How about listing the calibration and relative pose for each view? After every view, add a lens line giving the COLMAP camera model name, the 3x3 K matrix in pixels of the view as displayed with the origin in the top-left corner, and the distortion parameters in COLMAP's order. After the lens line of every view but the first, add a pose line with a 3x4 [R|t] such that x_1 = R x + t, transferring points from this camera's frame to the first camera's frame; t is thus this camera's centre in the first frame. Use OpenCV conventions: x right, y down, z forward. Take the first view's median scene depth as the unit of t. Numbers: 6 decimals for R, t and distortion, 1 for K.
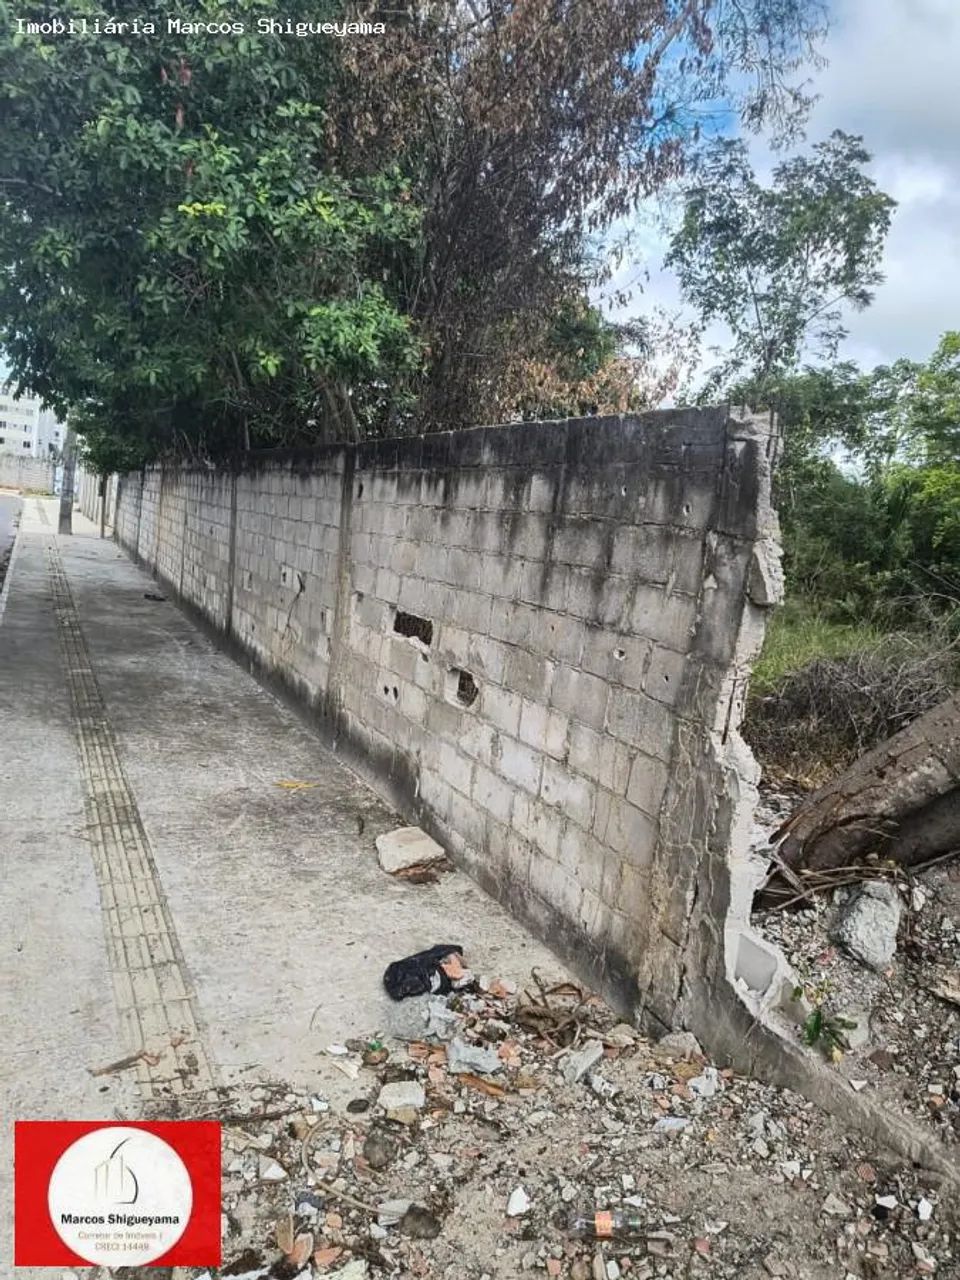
lens RADIAL K [[887.9, 0, 481.1], [0, 887.9, 647.9], [0, 0, 1]] dist [0.004759, -0.007437]
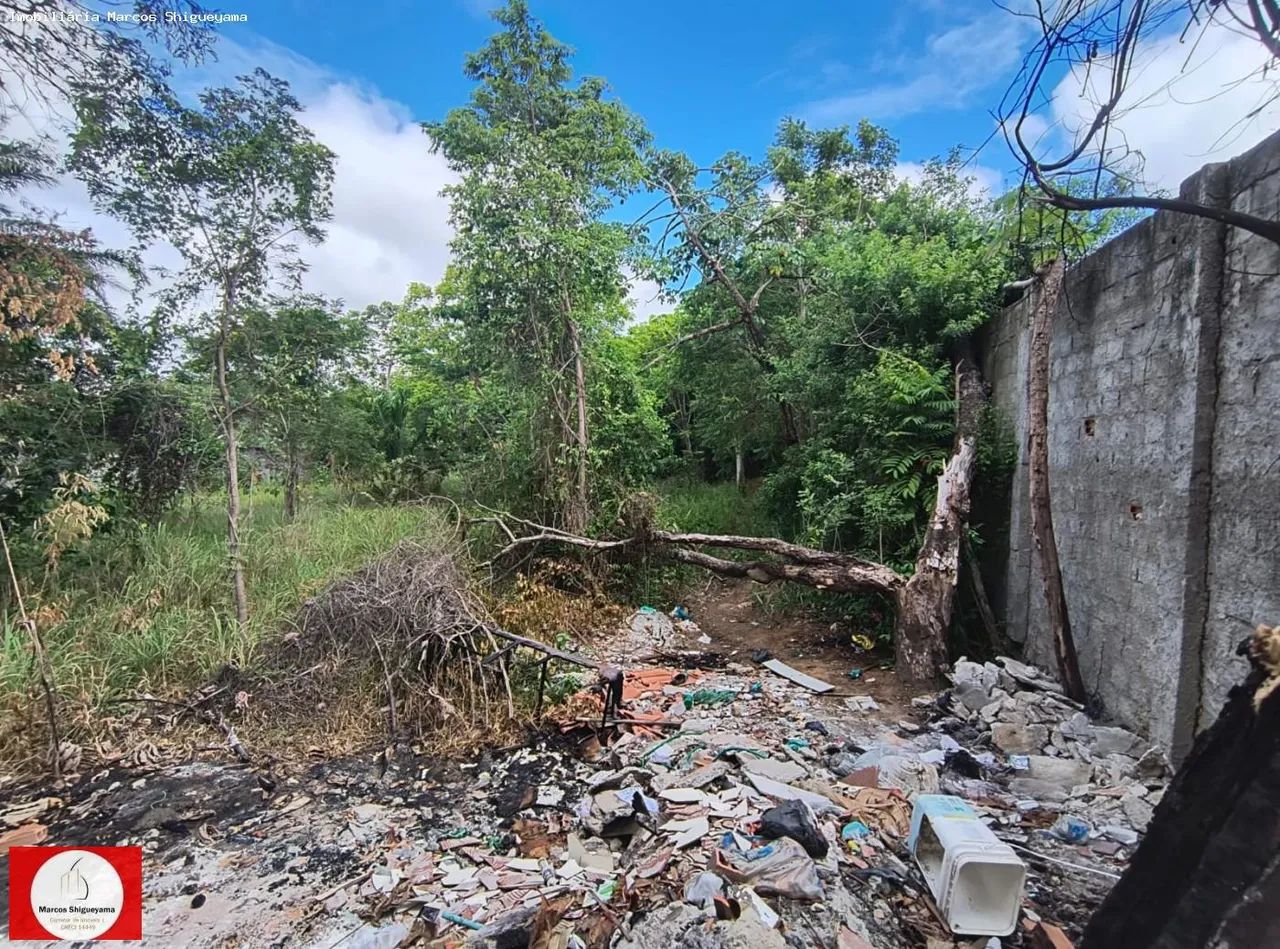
lens RADIAL K [[583.5, 0, 638.3], [0, 583.5, 456.5], [0, 0, 1]] dist [0.008334, 0.002405]
pose [[0.688790, -0.129117, 0.713370, 0.151744], [0.170173, 0.985314, 0.014028, -0.073782], [-0.704705, 0.111734, 0.700647, 0.254879]]
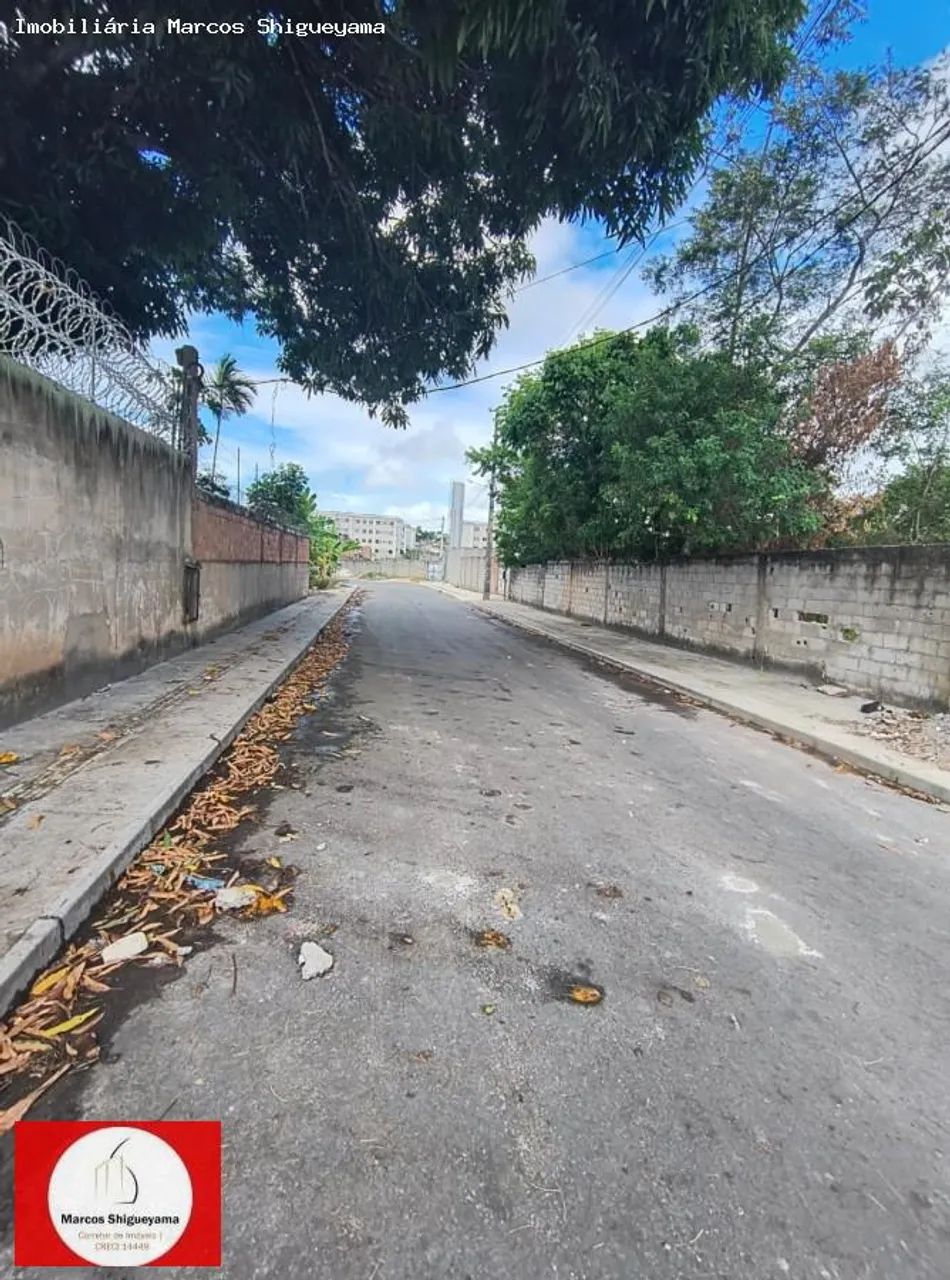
lens RADIAL K [[583.5, 0, 498.0], [0, 583.5, 643.8], [0, 0, 1]] dist [0.008334, 0.002405]
pose [[0.959703, -0.055844, -0.275413, -0.240809], [0.047163, 0.998162, -0.038047, 0.036973], [0.277031, 0.023525, 0.960573, -0.474434]]
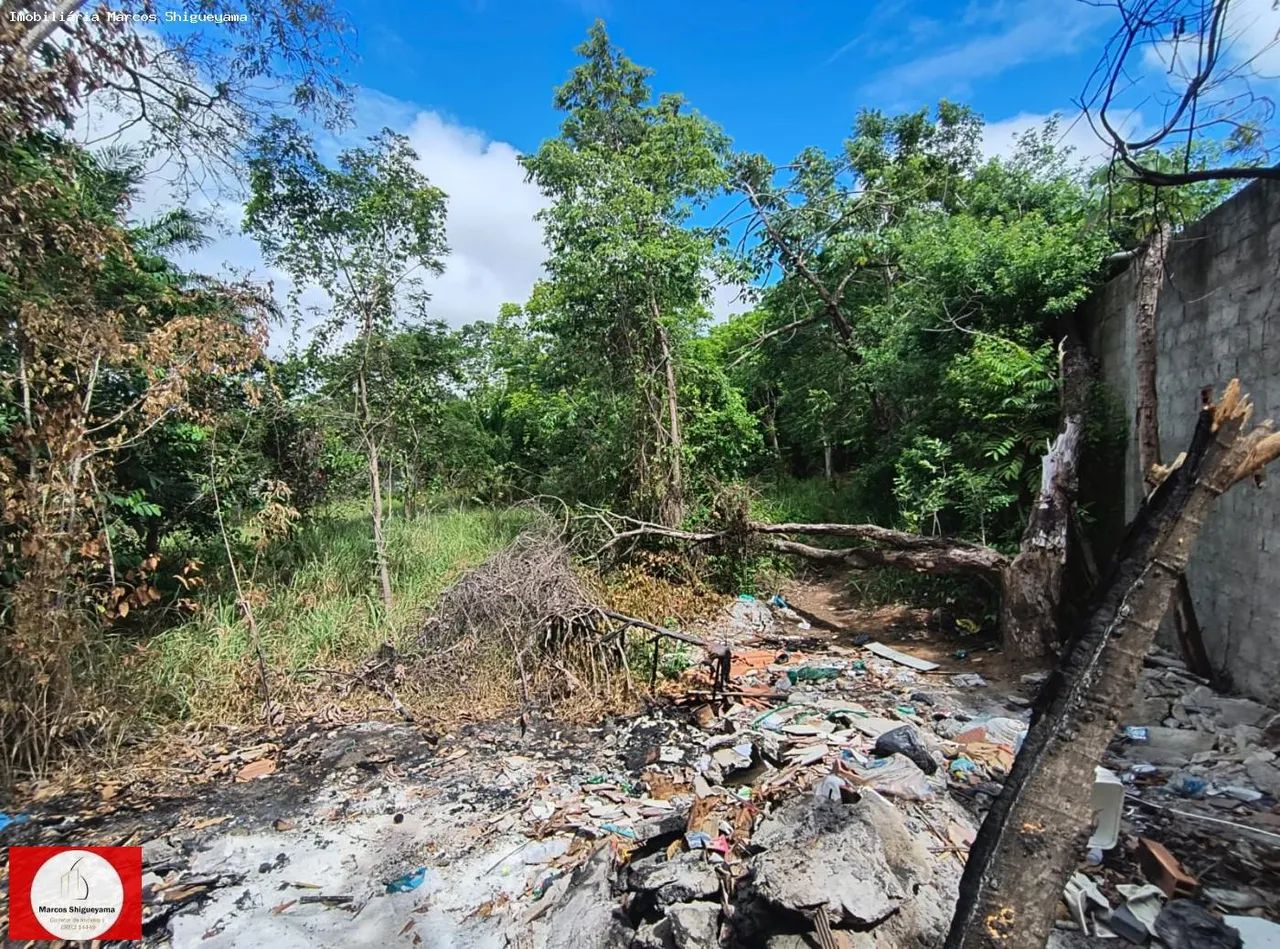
lens RADIAL K [[583.5, 0, 637.9], [0, 583.5, 458.4], [0, 0, 1]] dist [0.008334, 0.002405]
pose [[0.775959, -0.158897, 0.610441, 0.110089], [0.210692, 0.977461, -0.013388, -0.069835], [-0.594555, 0.139004, 0.791948, 0.234789]]
